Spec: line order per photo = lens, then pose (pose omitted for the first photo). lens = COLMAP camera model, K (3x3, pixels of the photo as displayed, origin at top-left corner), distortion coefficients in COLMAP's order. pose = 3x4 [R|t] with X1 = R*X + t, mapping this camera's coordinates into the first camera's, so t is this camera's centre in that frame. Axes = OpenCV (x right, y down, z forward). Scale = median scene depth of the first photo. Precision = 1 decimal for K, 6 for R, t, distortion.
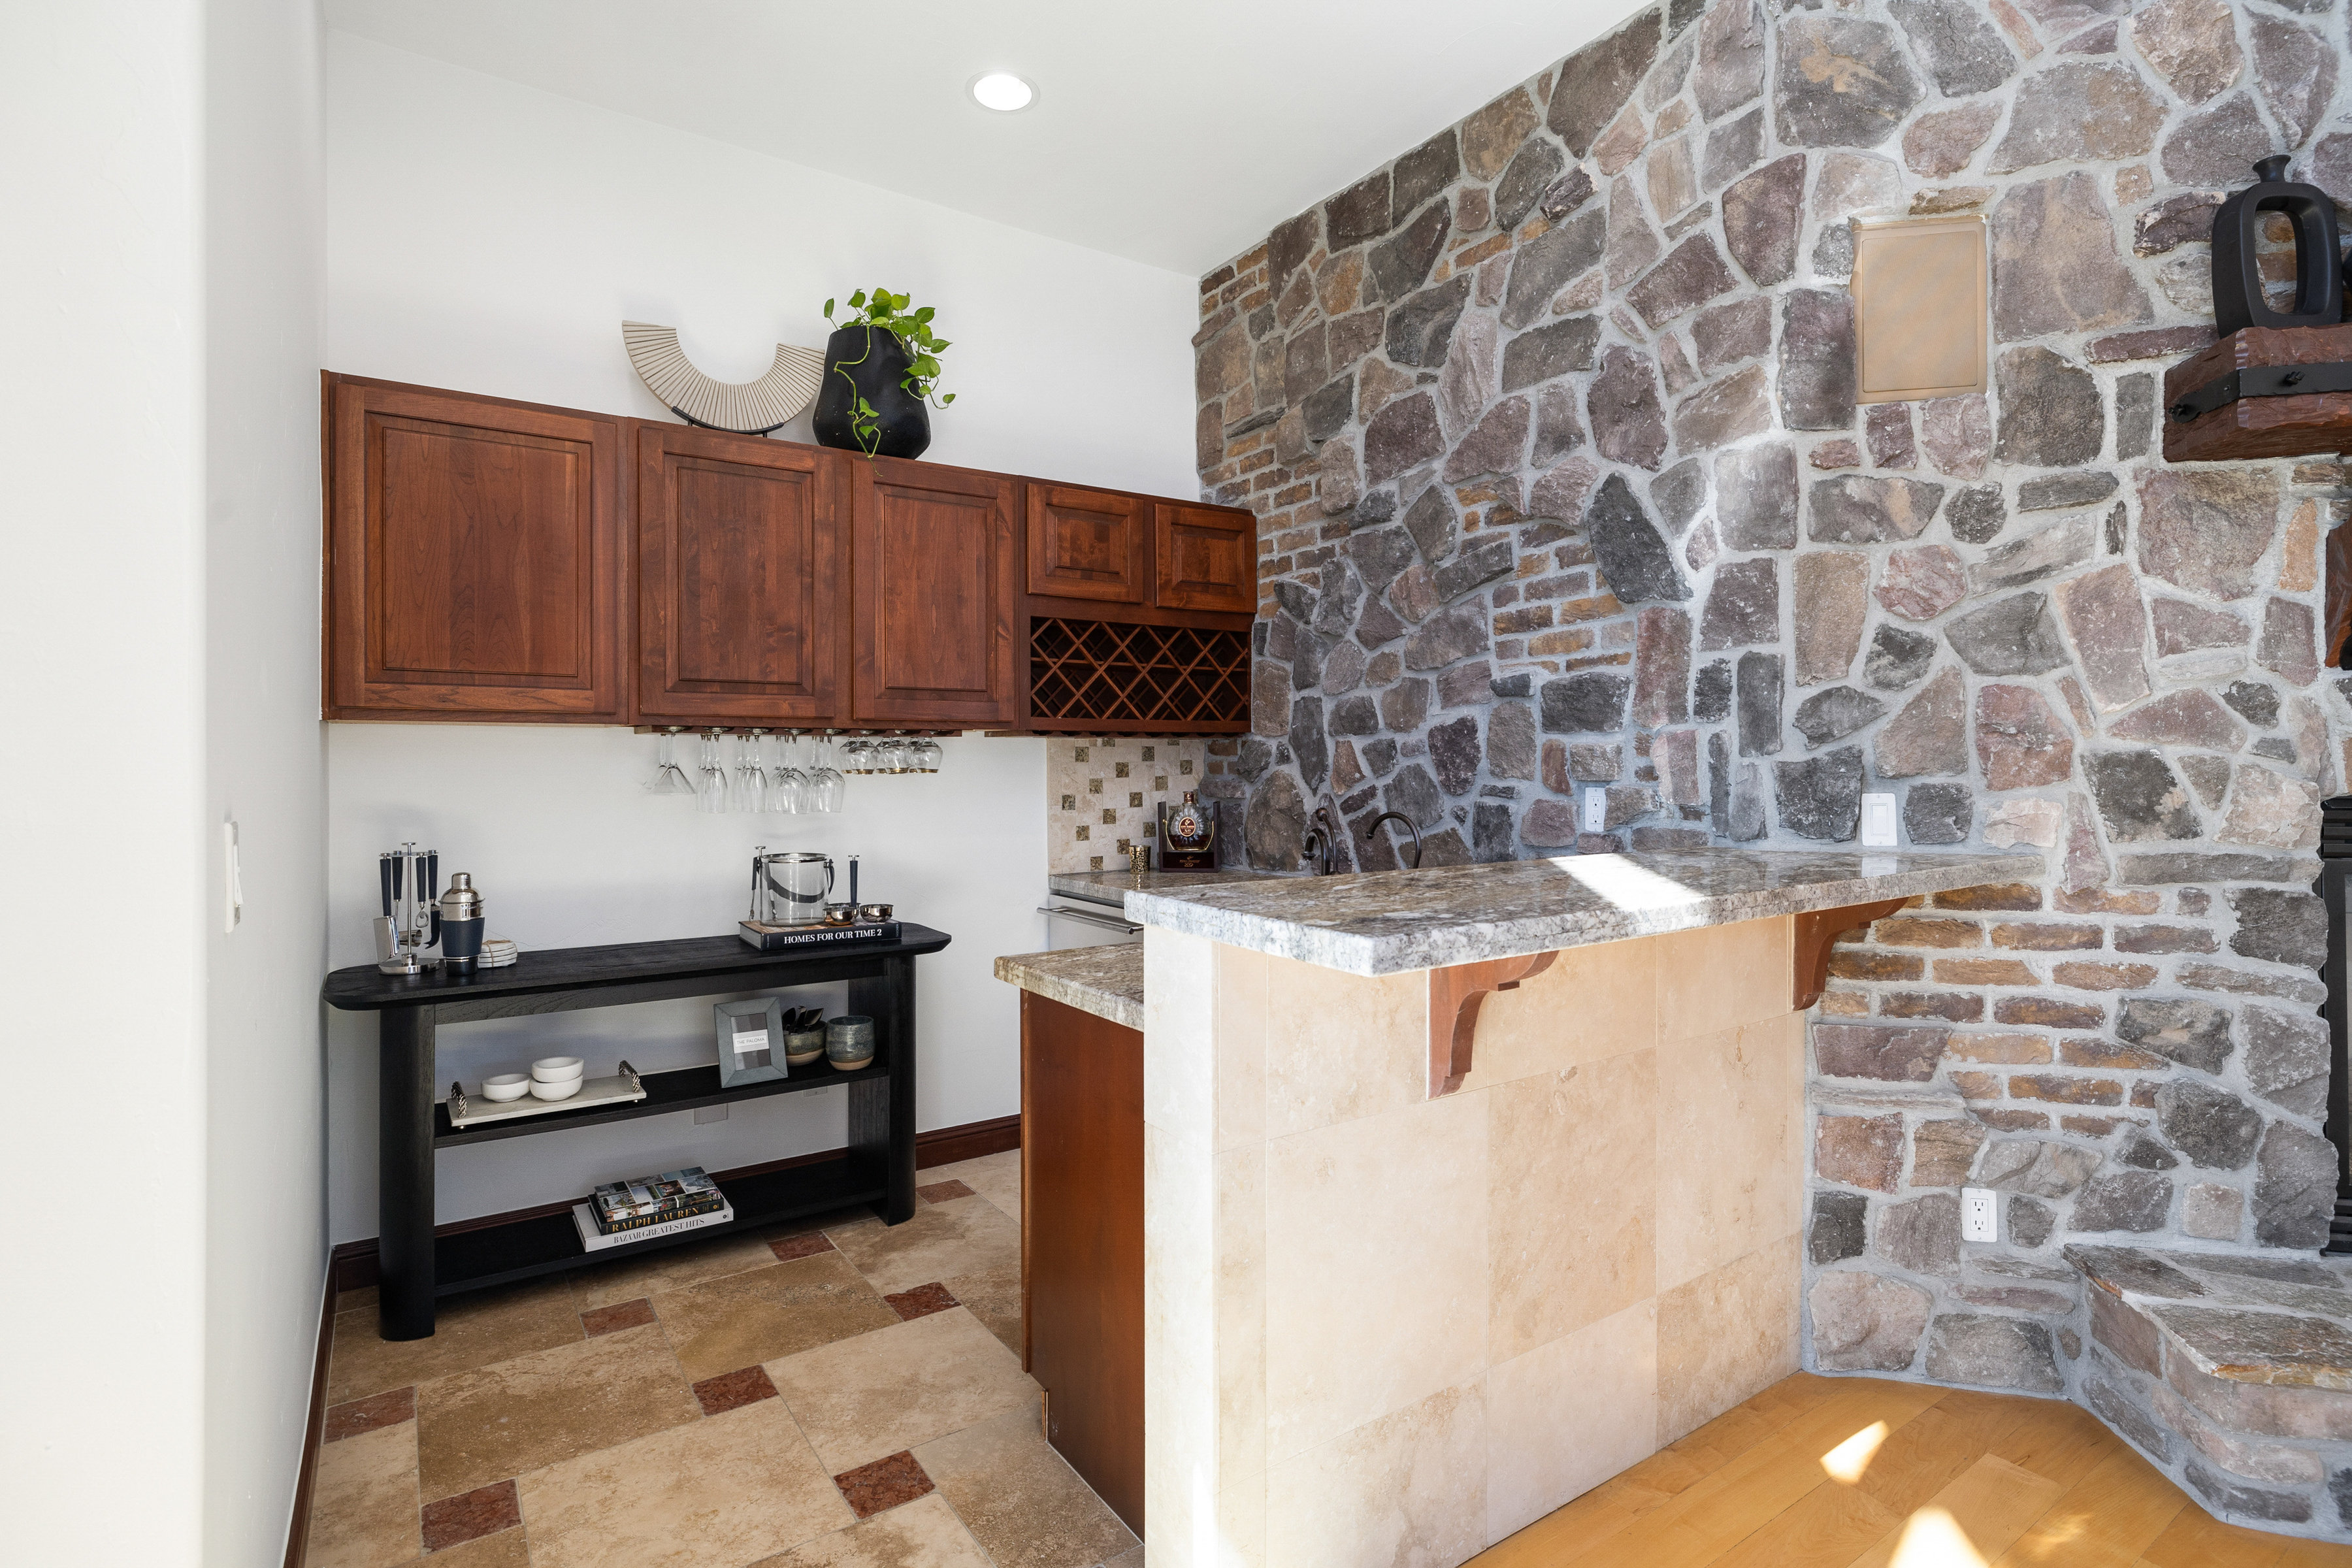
lens RADIAL K [[1148.5, 0, 1171.1], [0, 1148.5, 761.9], [0, 0, 1]] dist [-0.001825, -0.000083]
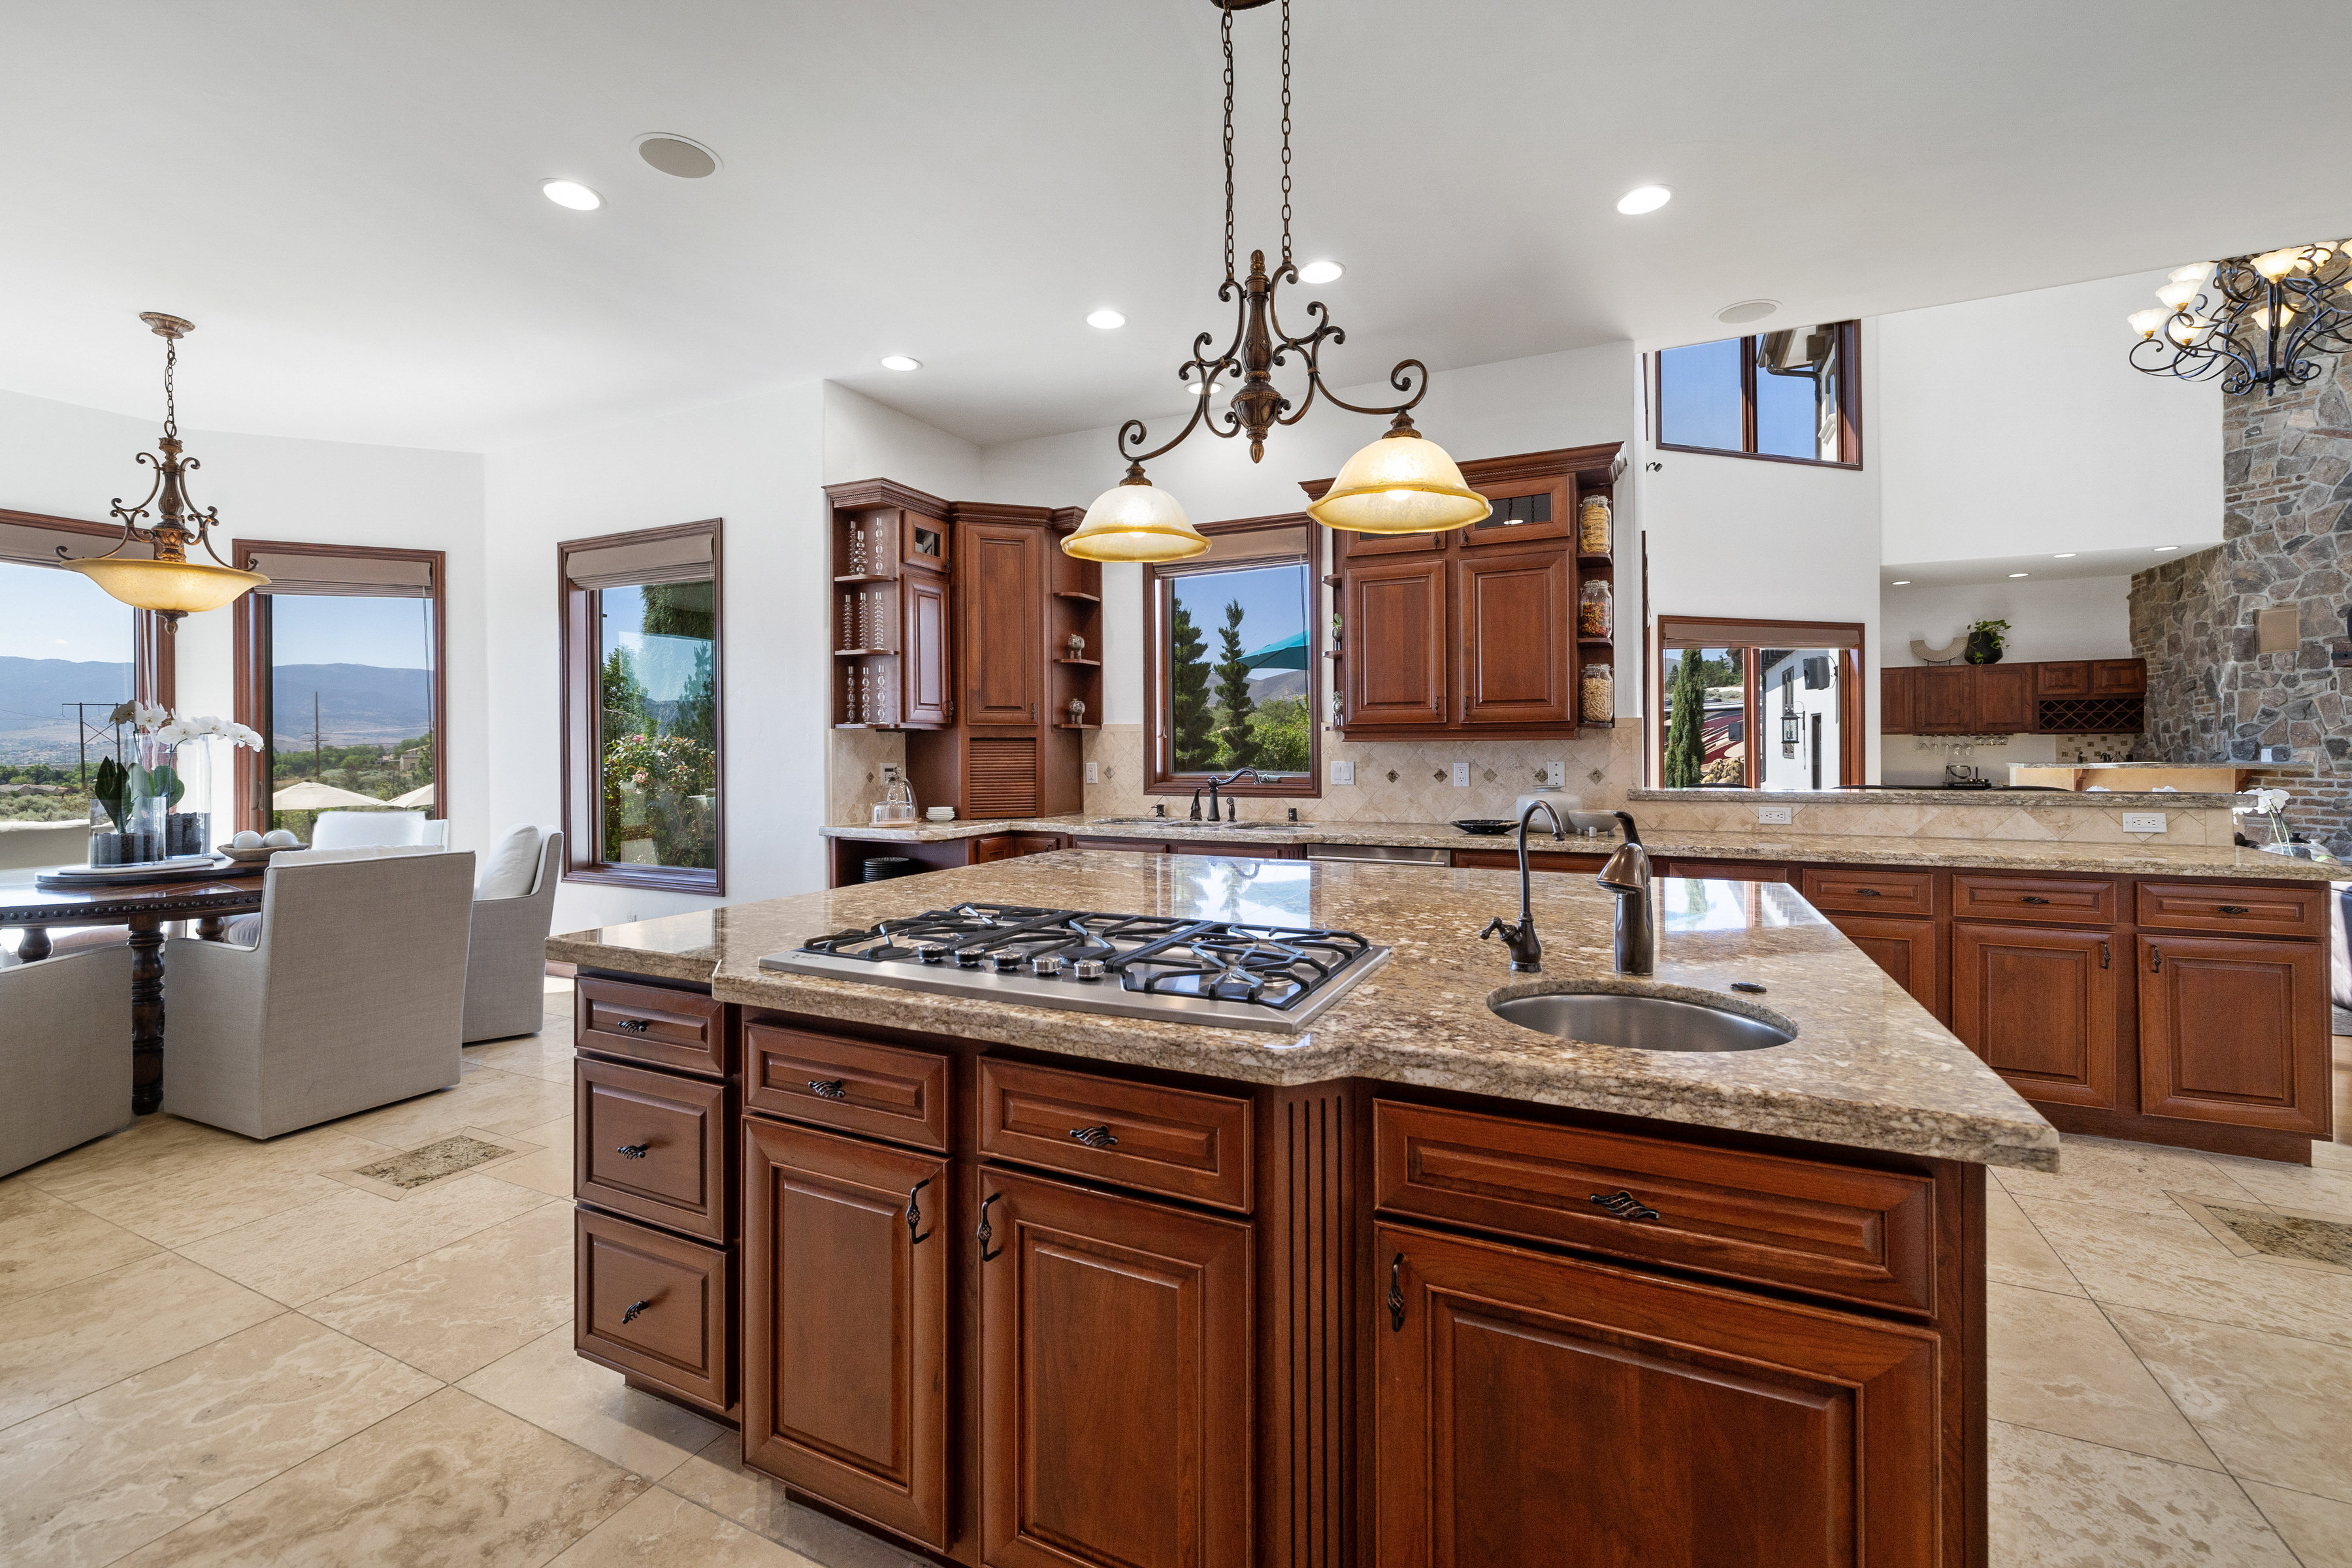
lens RADIAL K [[997.7, 0, 1168.7], [0, 997.7, 752.2], [0, 0, 1]] dist [0.002634, 0.000135]
pose [[0.499012, 0.003453, -0.866588, 1.504407], [0.006429, 0.999950, 0.007686, -0.011802], [0.866571, -0.009407, 0.498965, -3.568833]]
